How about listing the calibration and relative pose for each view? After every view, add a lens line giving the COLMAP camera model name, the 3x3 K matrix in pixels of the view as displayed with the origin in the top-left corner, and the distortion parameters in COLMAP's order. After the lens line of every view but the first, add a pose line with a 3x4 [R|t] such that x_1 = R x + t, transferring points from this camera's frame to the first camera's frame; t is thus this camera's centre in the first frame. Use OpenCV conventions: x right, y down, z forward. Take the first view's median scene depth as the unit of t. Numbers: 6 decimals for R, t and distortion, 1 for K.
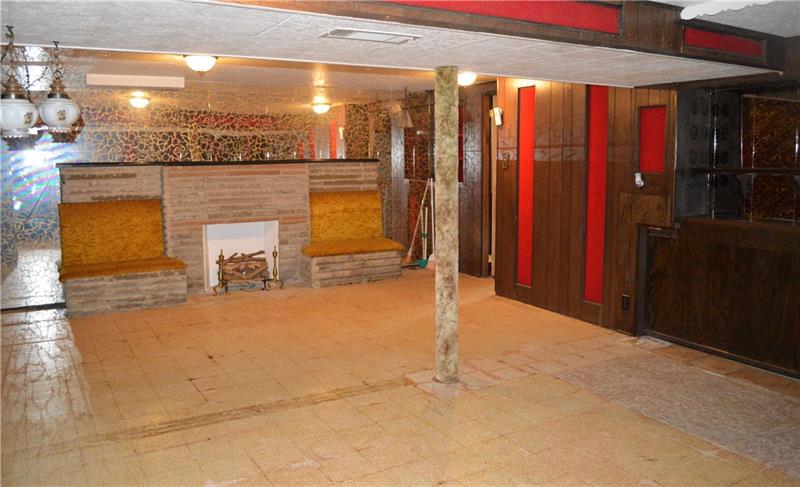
lens RADIAL K [[629.5, 0, 400.0], [0, 629.5, 243.5], [0, 0, 1]] dist [0.002244, 0.001963]
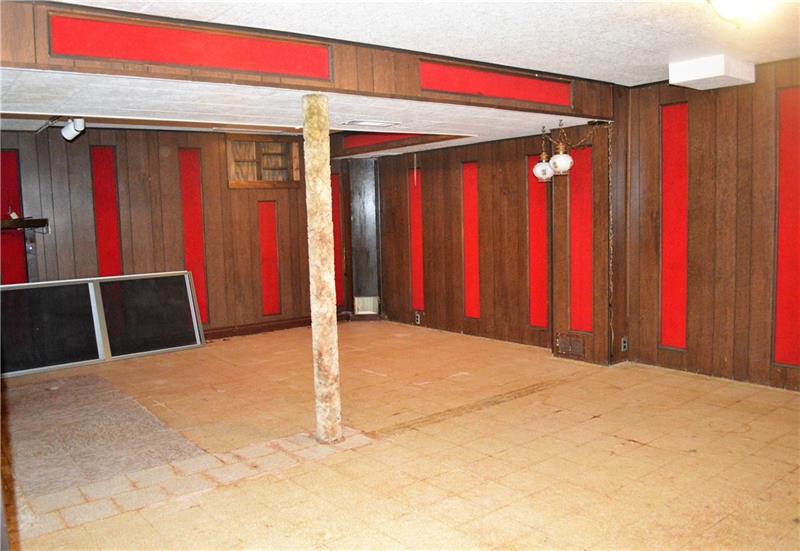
lens RADIAL K [[680.2, 0, 400.0], [0, 680.2, 275.5], [0, 0, 1]] dist [-0.001841, -0.002453]
pose [[-0.989562, 0.055449, -0.133016, 0.094383], [0.024463, 0.974250, 0.224138, -0.242484], [0.142019, 0.218544, -0.965437, 1.982987]]
